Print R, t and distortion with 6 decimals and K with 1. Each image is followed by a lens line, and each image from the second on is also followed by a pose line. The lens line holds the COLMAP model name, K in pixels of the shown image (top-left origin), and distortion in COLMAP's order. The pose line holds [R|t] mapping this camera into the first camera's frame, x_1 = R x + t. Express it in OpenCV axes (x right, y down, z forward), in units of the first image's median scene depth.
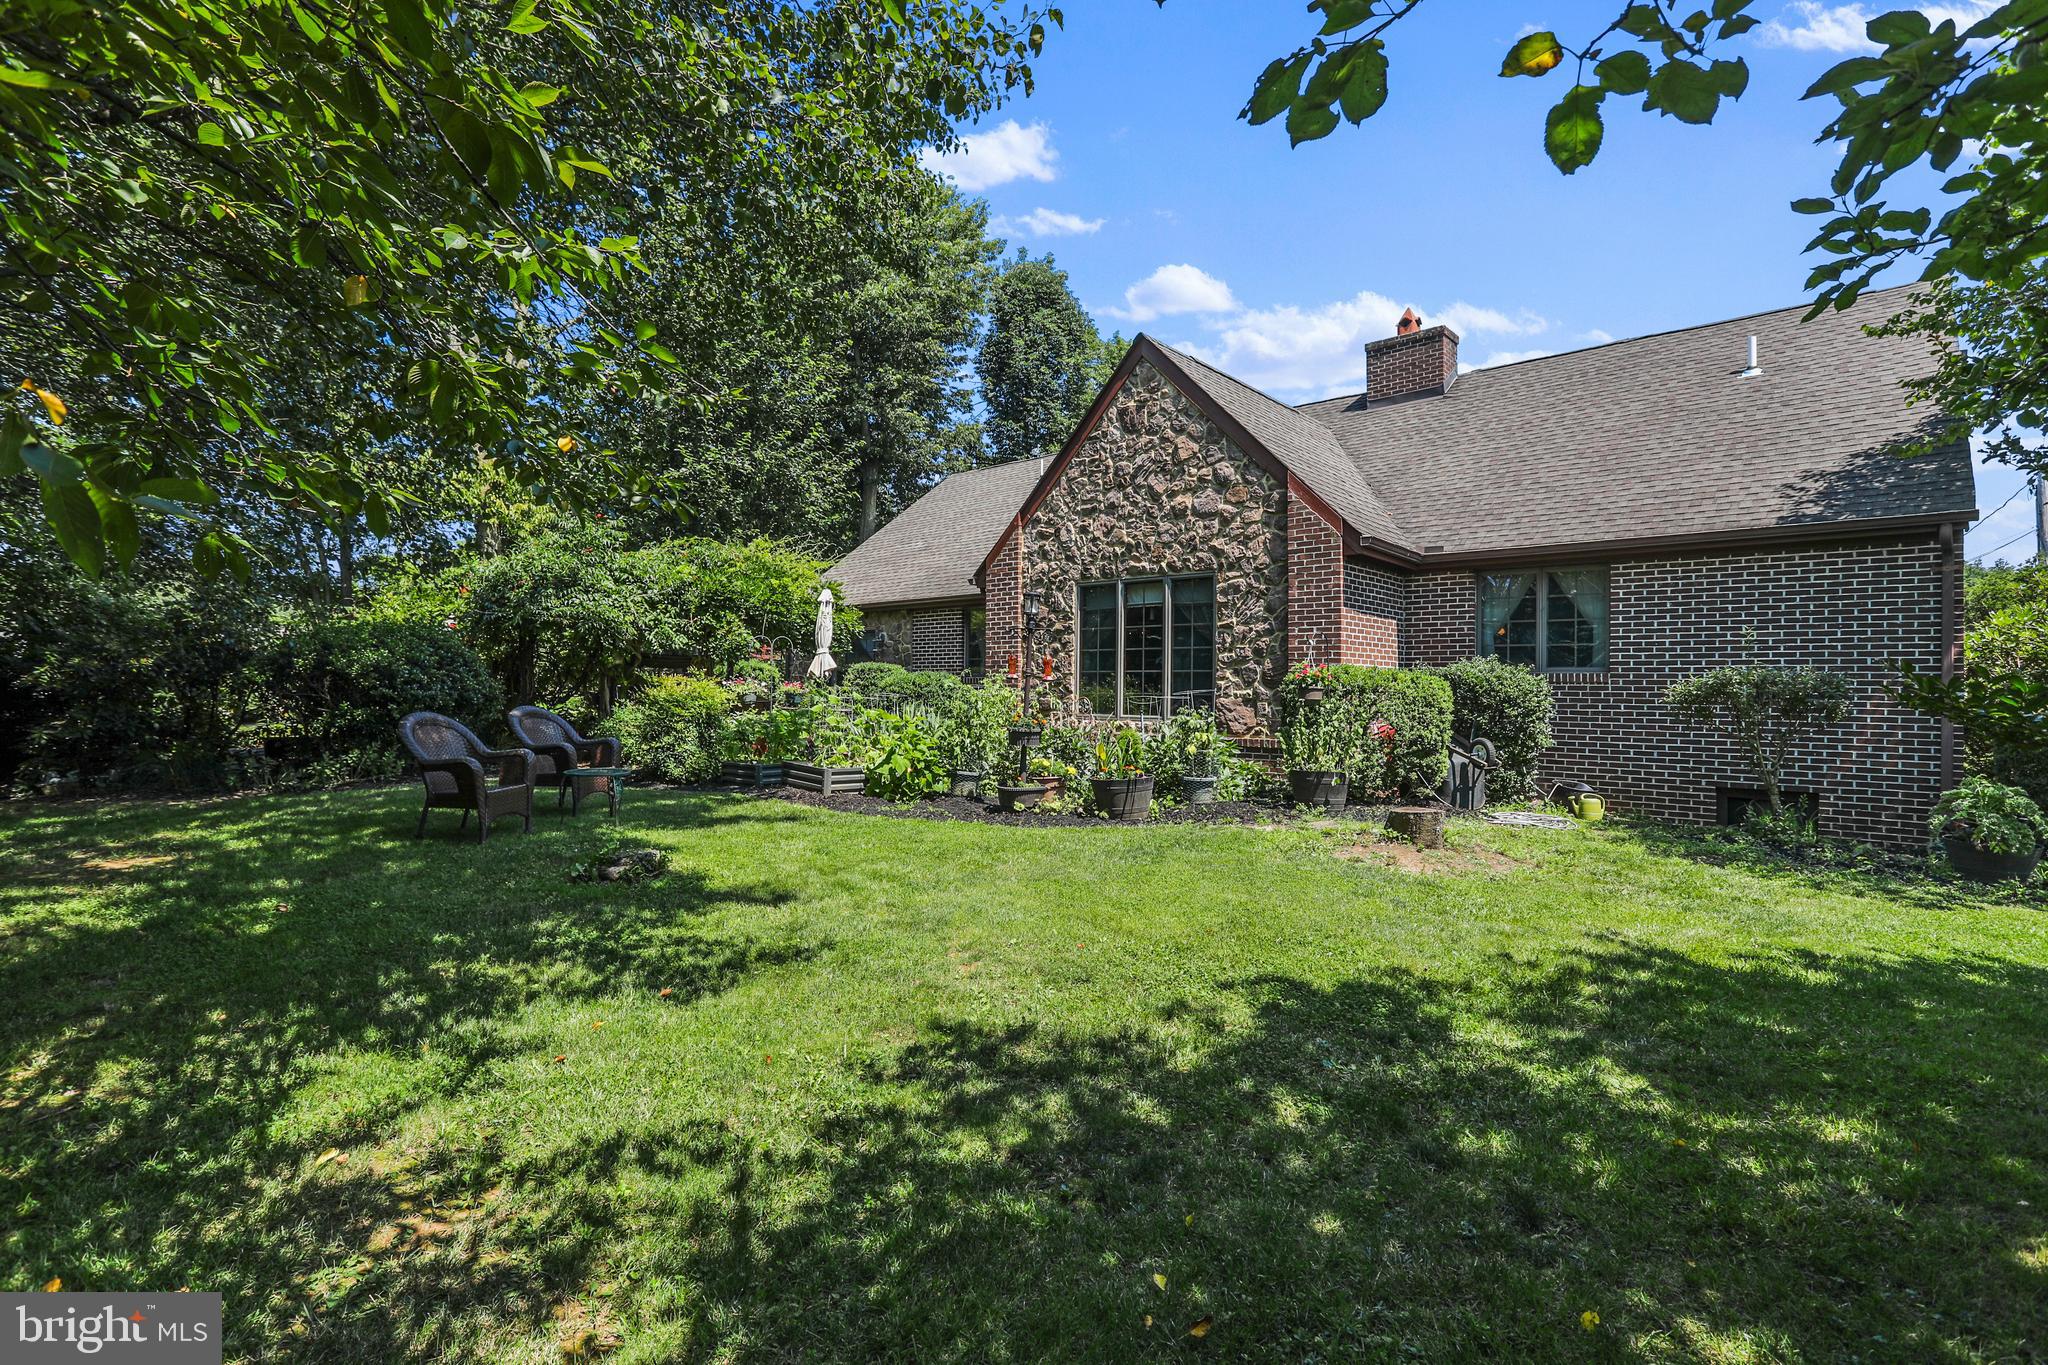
lens RADIAL K [[987.4, 0, 1036.4], [0, 987.4, 675.3], [0, 0, 1]] dist [-0.040552, 0.039242]
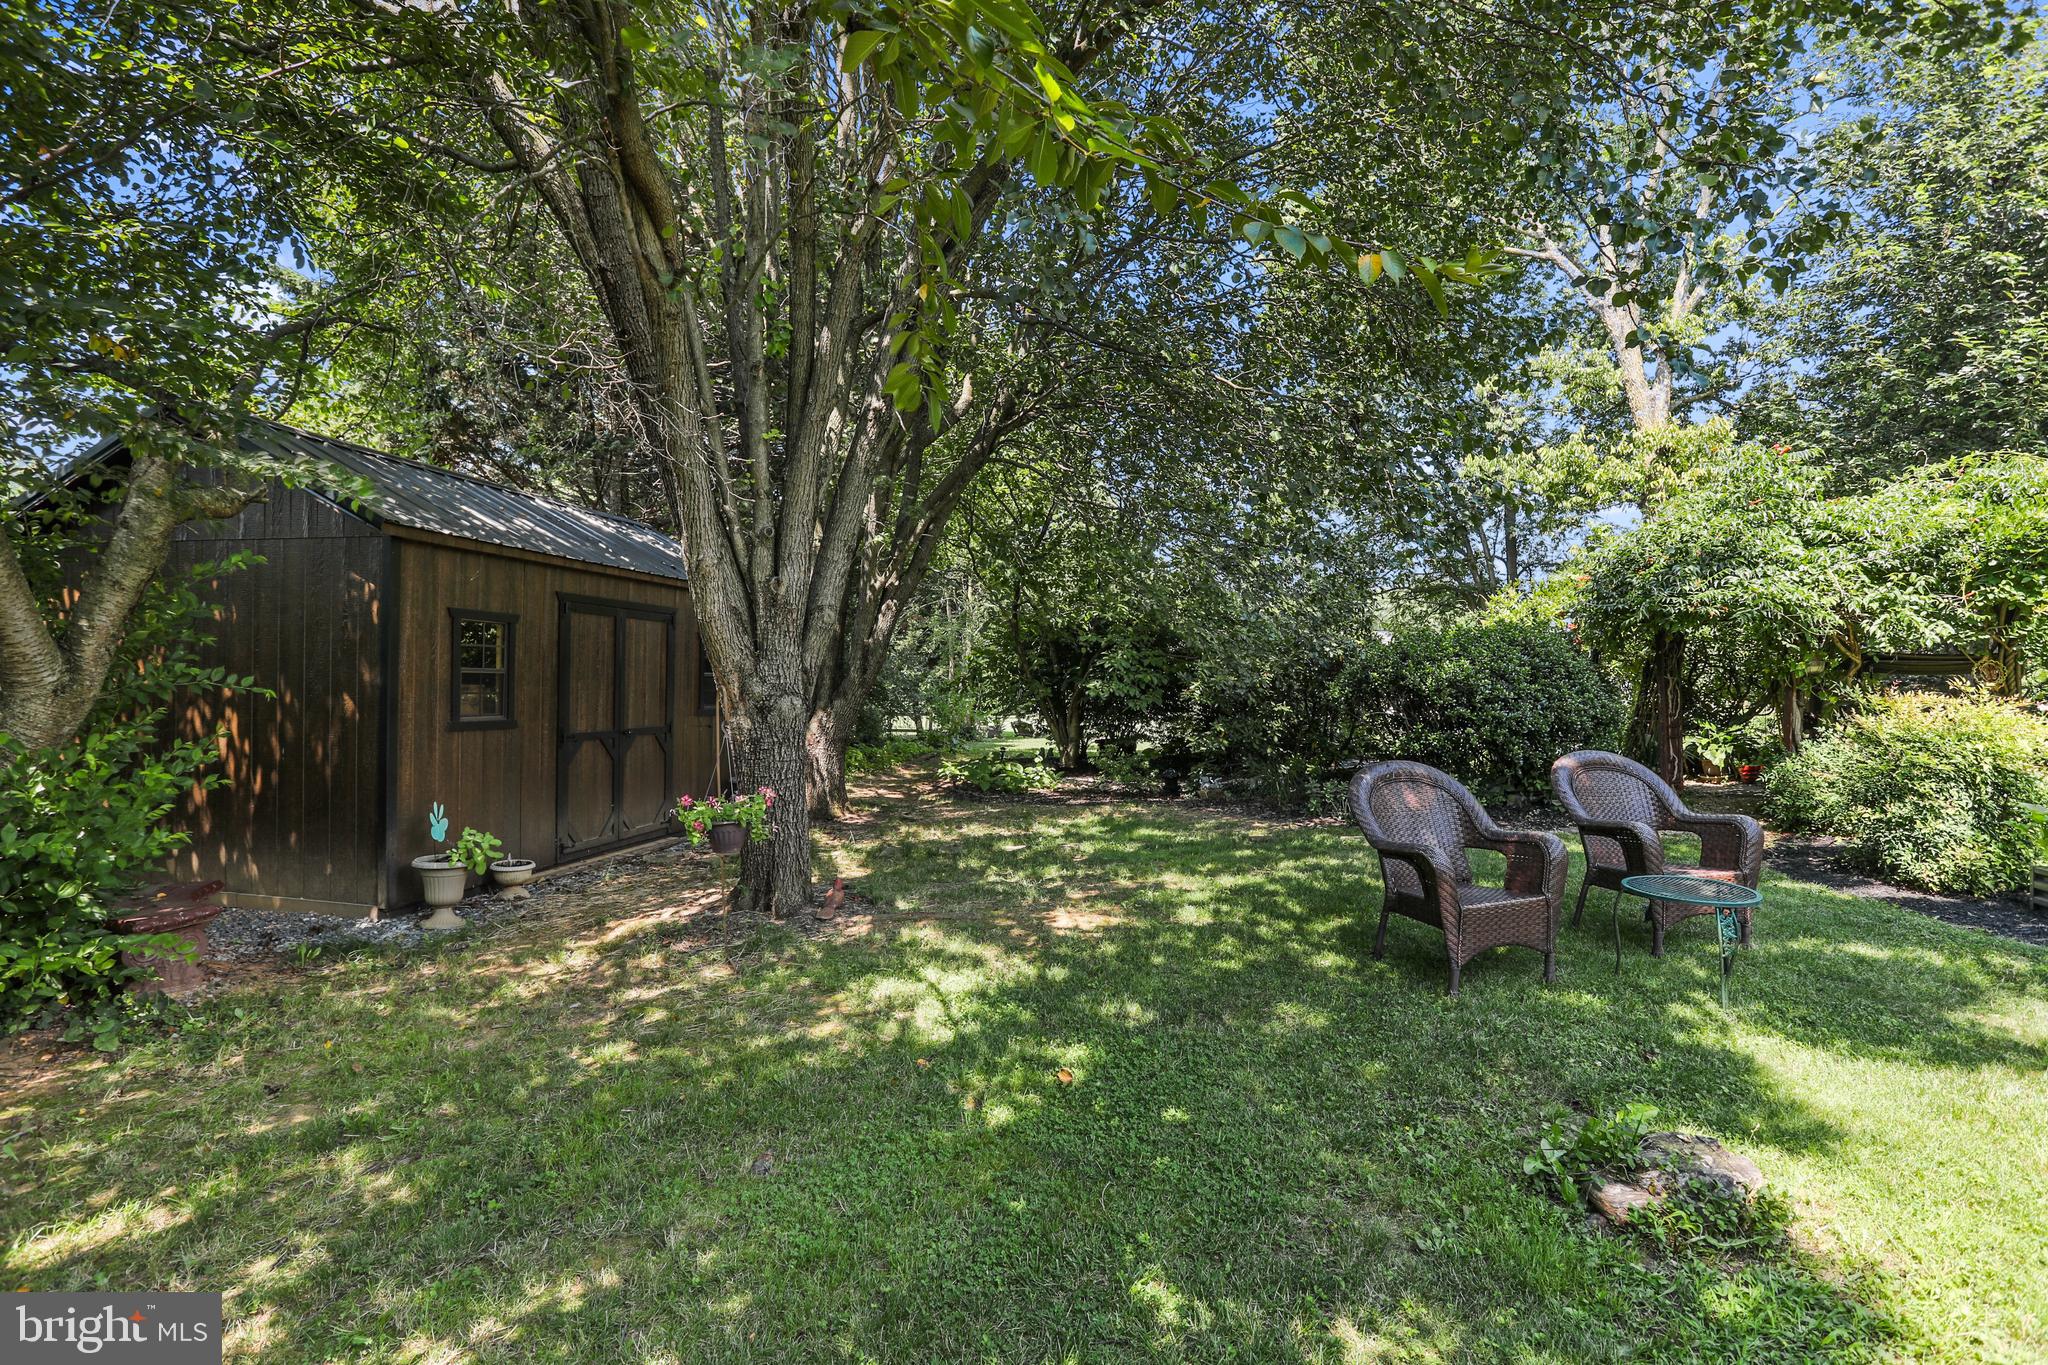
lens RADIAL K [[947.8, 0, 1019.5], [0, 947.8, 674.1], [0, 0, 1]] dist [-0.033937, 0.013106]
pose [[0.402318, -0.004939, -0.915487, -0.078056], [0.006021, 0.999978, -0.002749, -0.011994], [0.915480, -0.004406, 0.402339, 0.281833]]
